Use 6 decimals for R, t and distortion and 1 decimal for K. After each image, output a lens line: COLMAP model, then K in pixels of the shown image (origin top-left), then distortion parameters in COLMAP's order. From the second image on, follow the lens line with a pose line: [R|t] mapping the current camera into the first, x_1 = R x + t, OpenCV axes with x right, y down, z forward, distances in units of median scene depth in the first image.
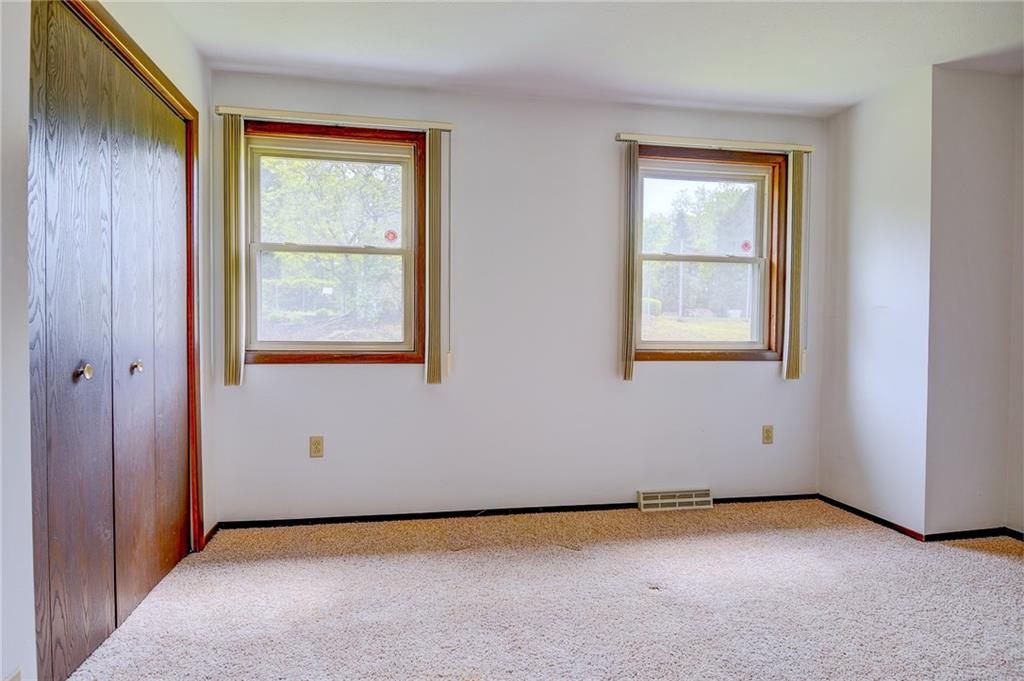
lens RADIAL K [[561.3, 0, 512.0], [0, 561.3, 340.5], [0, 0, 1]] dist [0.002460, 0.000147]
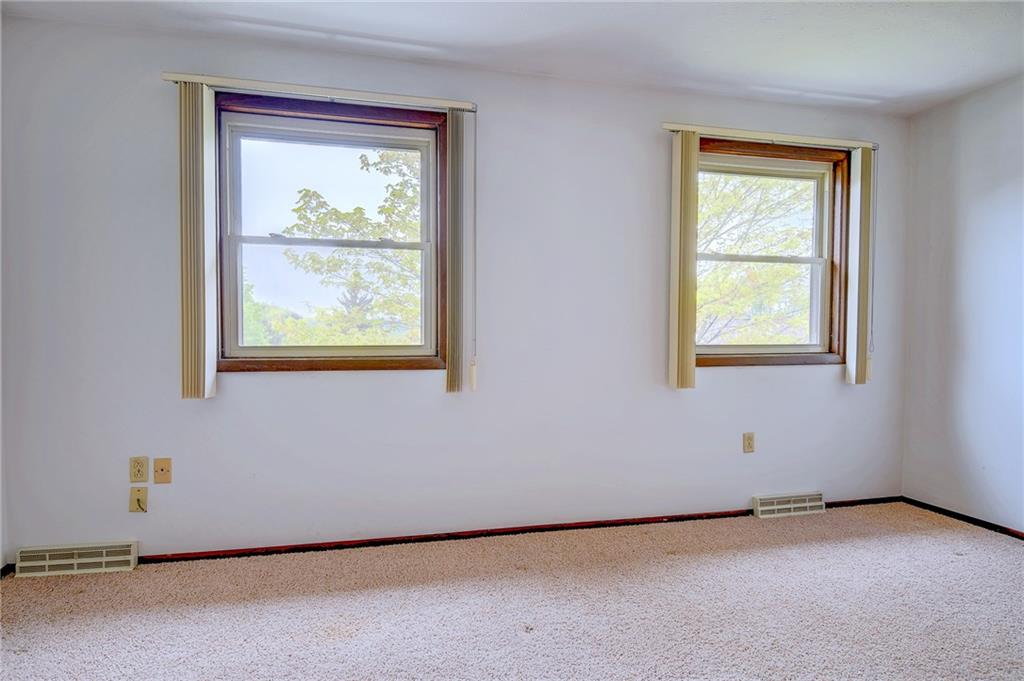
lens RADIAL K [[629.7, 0, 512.6], [0, 629.7, 358.3], [0, 0, 1]] dist [-0.004699, -0.000392]
pose [[0.995337, -0.005822, 0.096282, -0.192325], [0.003574, 0.999717, 0.023511, -0.001488], [-0.096392, -0.023057, 0.995076, -0.030833]]
